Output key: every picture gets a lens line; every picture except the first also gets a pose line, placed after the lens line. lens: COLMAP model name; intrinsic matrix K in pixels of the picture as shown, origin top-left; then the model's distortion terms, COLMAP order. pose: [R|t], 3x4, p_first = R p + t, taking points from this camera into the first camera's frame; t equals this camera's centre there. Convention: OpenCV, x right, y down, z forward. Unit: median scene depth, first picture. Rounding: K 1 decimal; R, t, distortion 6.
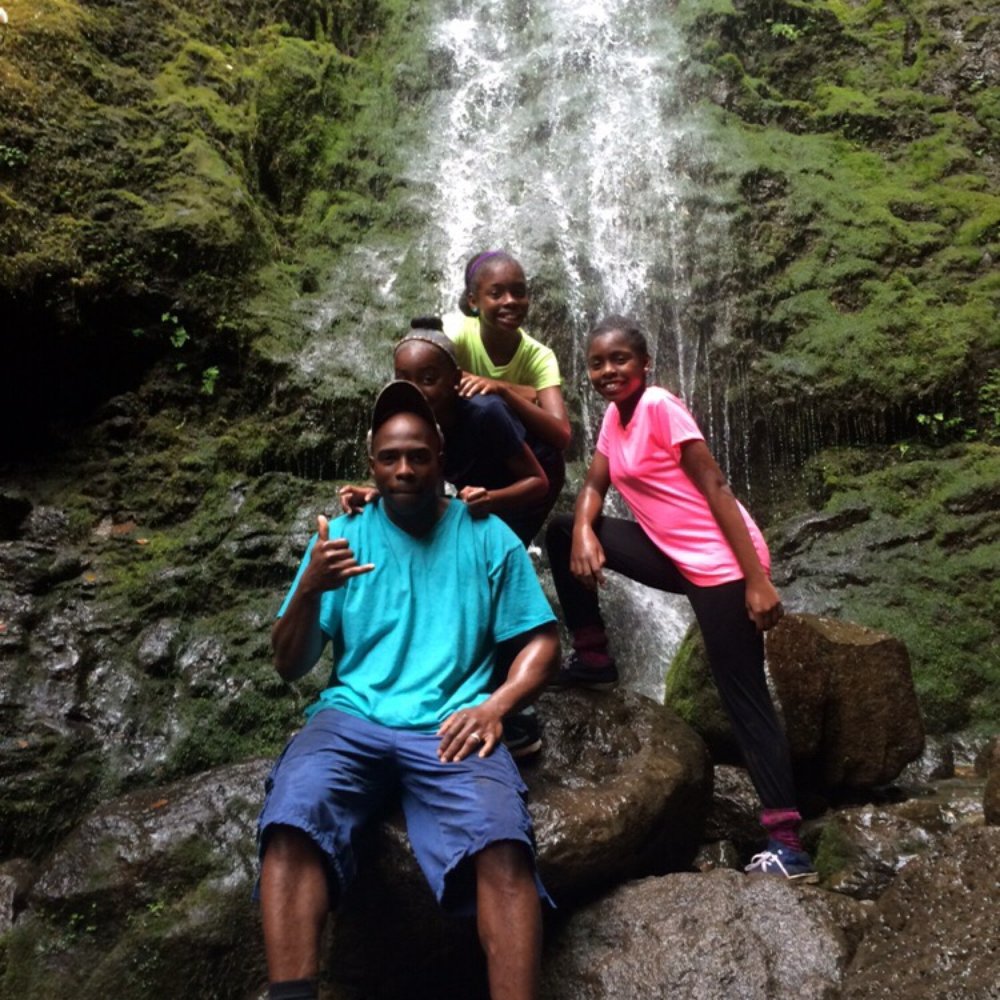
lens RADIAL K [[1139.6, 0, 494.0], [0, 1139.6, 510.5], [0, 0, 1]] dist [0.047515, 0.000000]
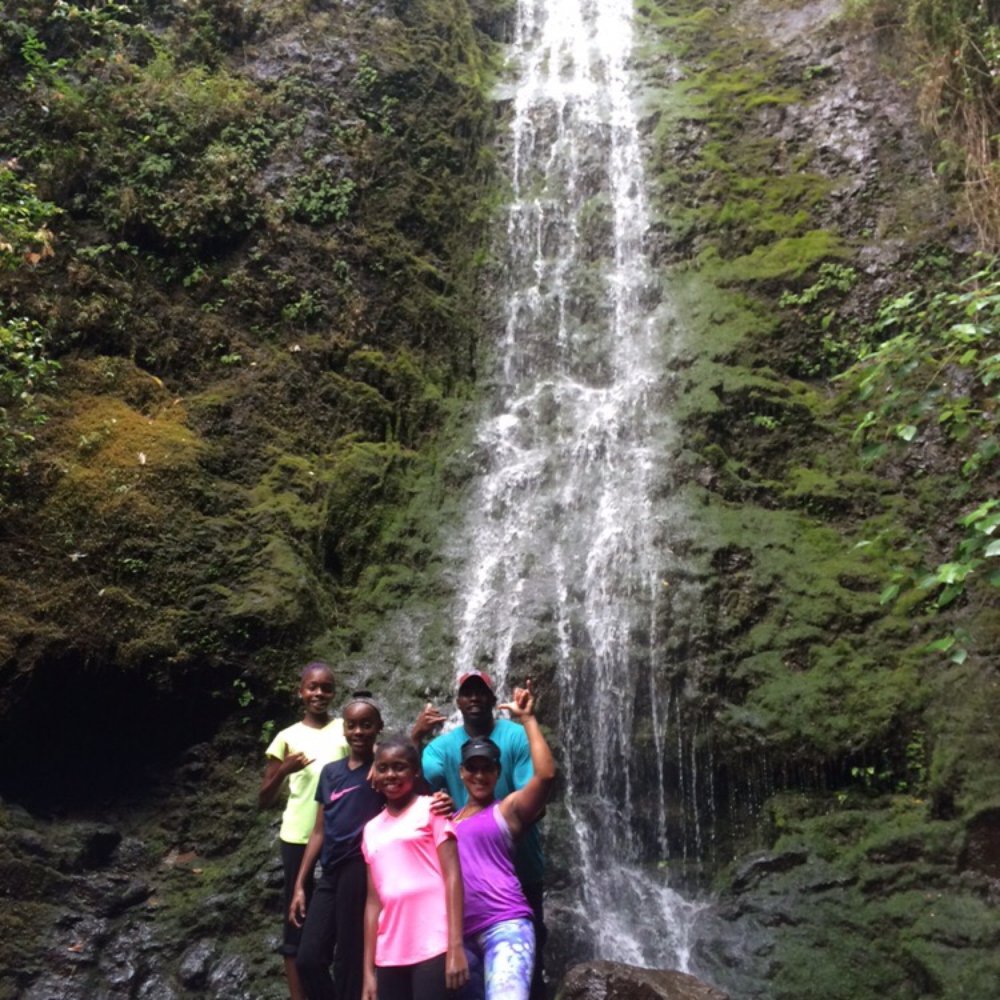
lens RADIAL K [[1139.6, 0, 493.9], [0, 1139.6, 506.1], [0, 0, 1]] dist [0.047515, 0.000000]
pose [[0.988955, -0.009892, -0.147883, 0.178279], [-0.019833, 0.979965, -0.198181, -0.102468], [0.146881, 0.198925, 0.968945, -0.233655]]
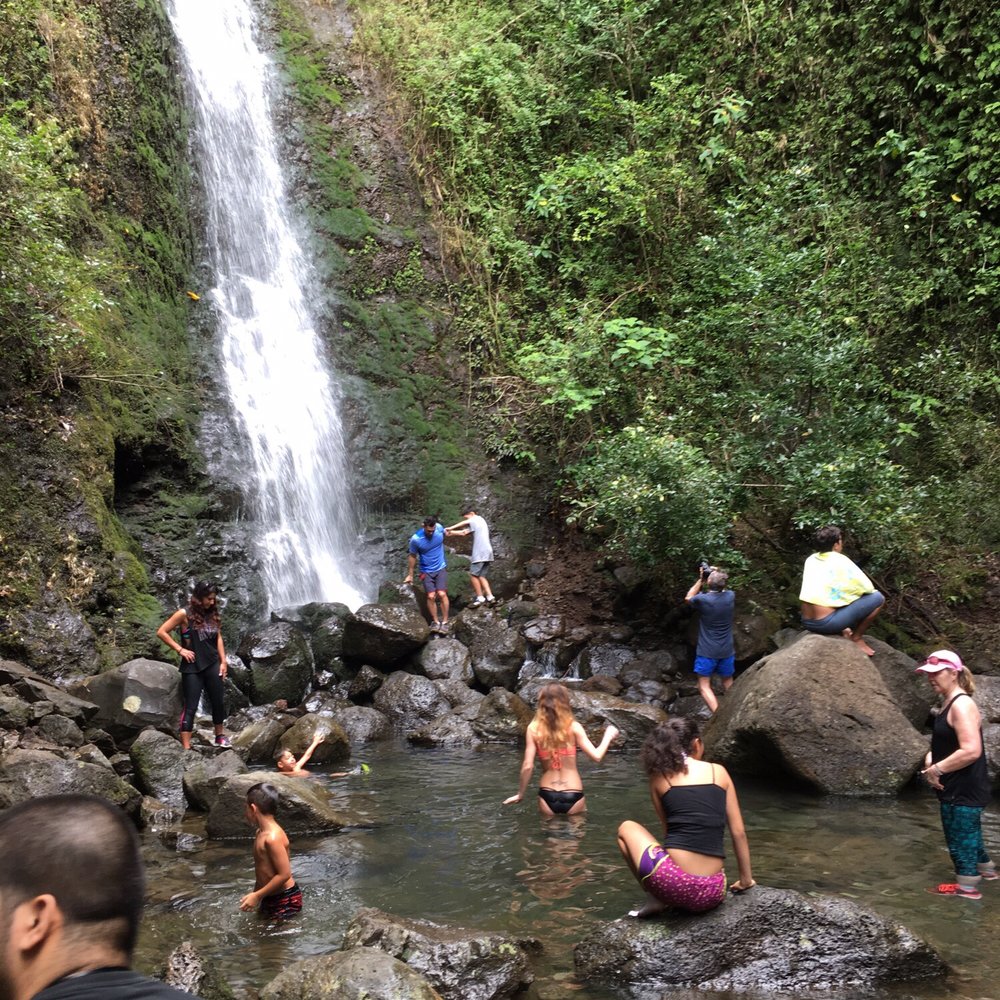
lens RADIAL K [[1084.6, 0, 502.8], [0, 1084.6, 494.2], [0, 0, 1]] dist [0.037334, 0.000000]
pose [[0.767093, 0.067115, 0.638015, -1.118276], [-0.120953, 0.991807, 0.041092, -0.242021], [-0.630030, -0.108691, 0.768926, -1.196446]]
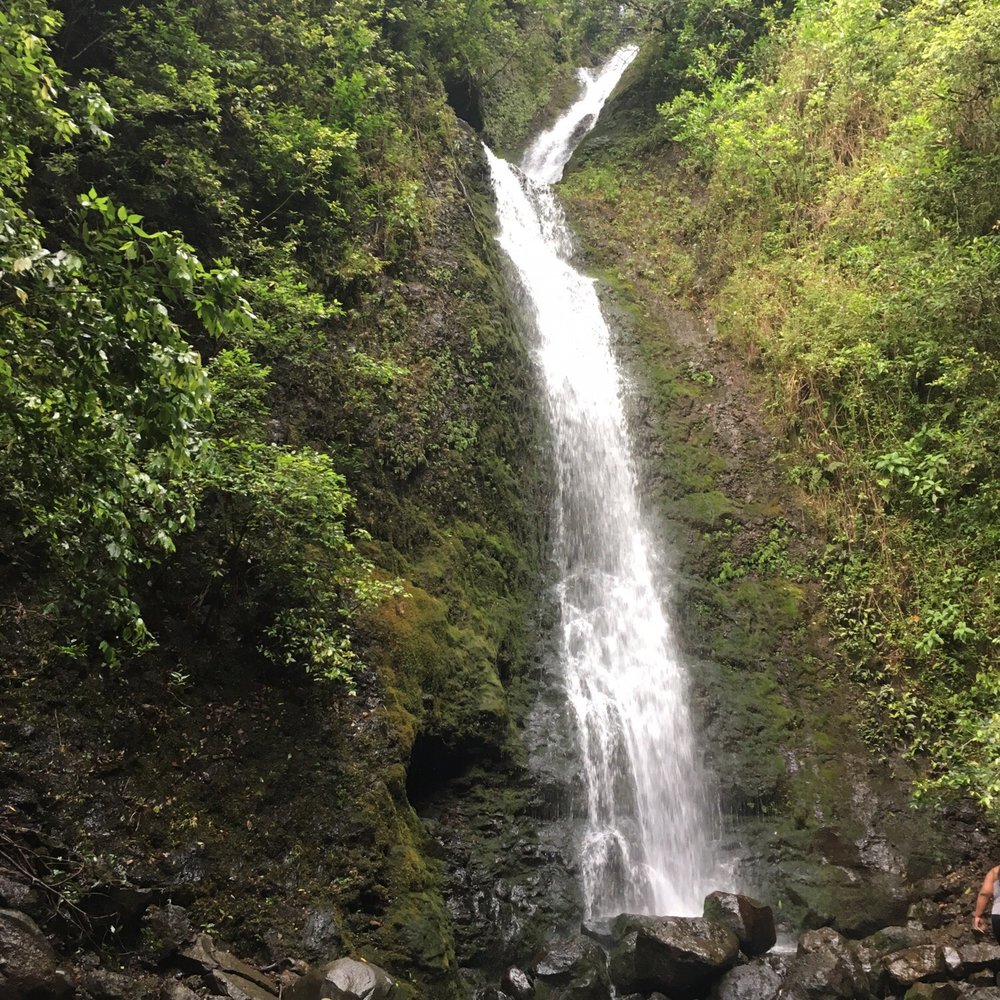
lens RADIAL K [[1084.6, 0, 511.0], [0, 1084.6, 502.4], [0, 0, 1]] dist [0.037334, 0.000000]
pose [[0.972936, 0.124609, 0.194596, -0.679245], [-0.087535, 0.978128, -0.188686, -0.222977], [-0.213852, 0.166546, 0.962564, -1.247652]]
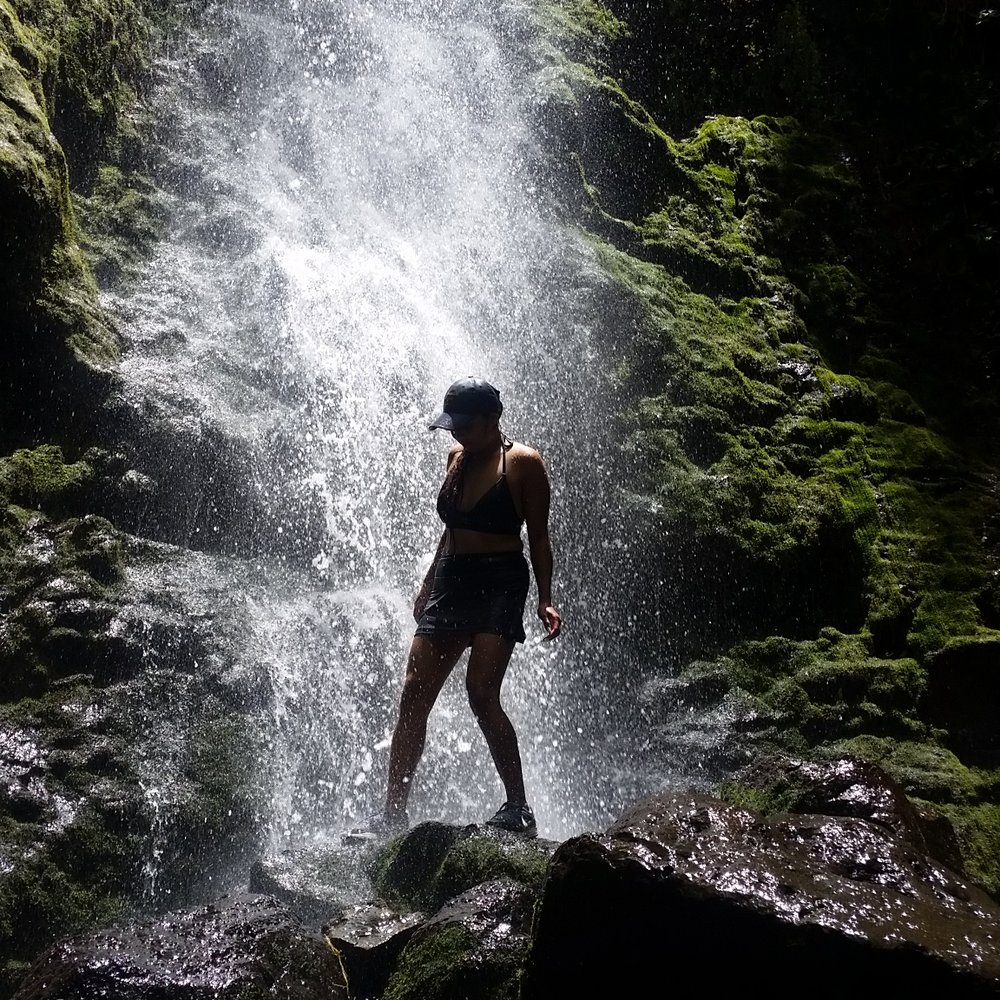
lens RADIAL K [[1444.0, 0, 484.7], [0, 1444.0, 475.3], [0, 0, 1]] dist [0.093159, 0.000000]
pose [[0.899202, 0.194657, 0.391847, -0.289305], [-0.136216, 0.975621, -0.172070, 0.057209], [-0.415788, 0.101350, 0.903797, 0.049379]]
